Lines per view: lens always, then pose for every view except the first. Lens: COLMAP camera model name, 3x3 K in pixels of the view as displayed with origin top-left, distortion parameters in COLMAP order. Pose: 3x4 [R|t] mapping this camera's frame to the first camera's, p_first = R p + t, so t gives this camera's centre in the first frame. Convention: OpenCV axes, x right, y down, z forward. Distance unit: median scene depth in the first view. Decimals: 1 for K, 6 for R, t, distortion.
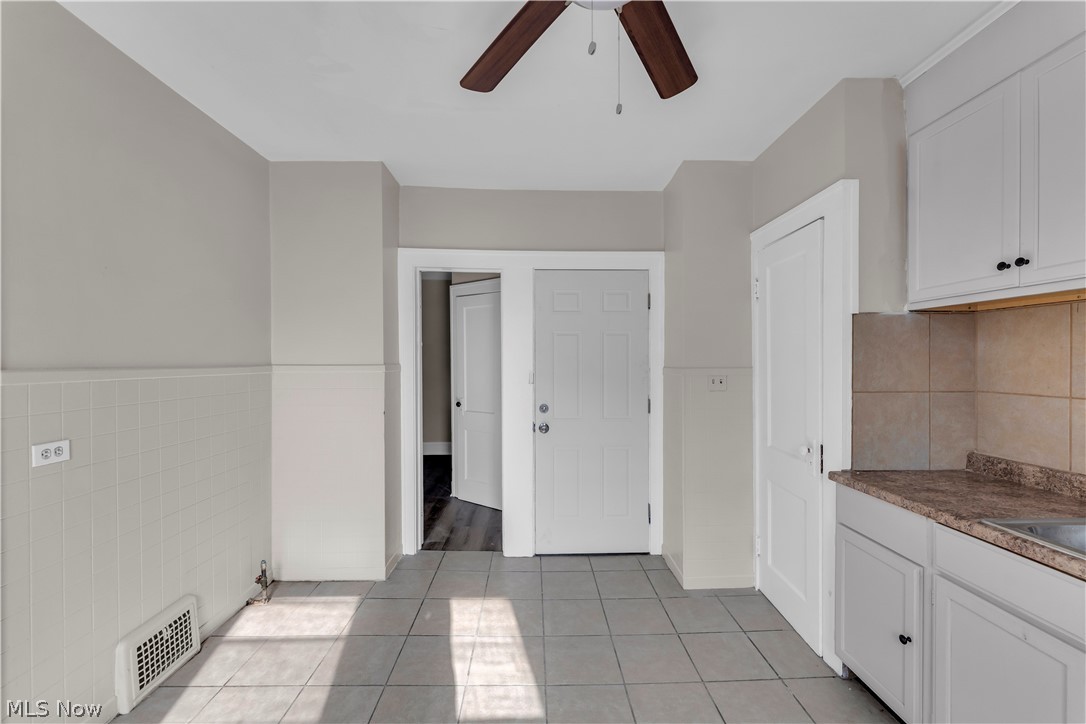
lens RADIAL K [[422.4, 0, 494.2], [0, 422.4, 365.4], [0, 0, 1]] dist [0.000421, 0.000085]
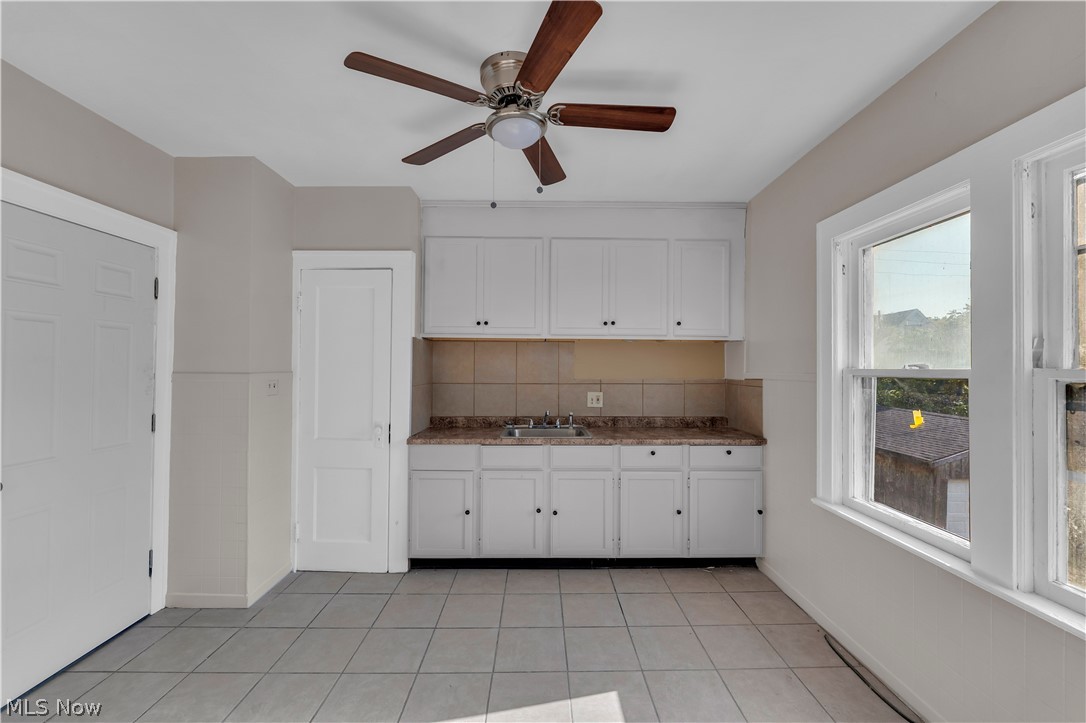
lens RADIAL K [[466.1, 0, 543.0], [0, 466.1, 361.5], [0, 0, 1]] dist [0.000812, 0.000114]
pose [[-0.007990, 0.009428, 0.999924, -0.630499], [0.002535, 0.999953, -0.009408, -0.008790], [-0.999965, 0.002459, -0.008013, 0.366797]]
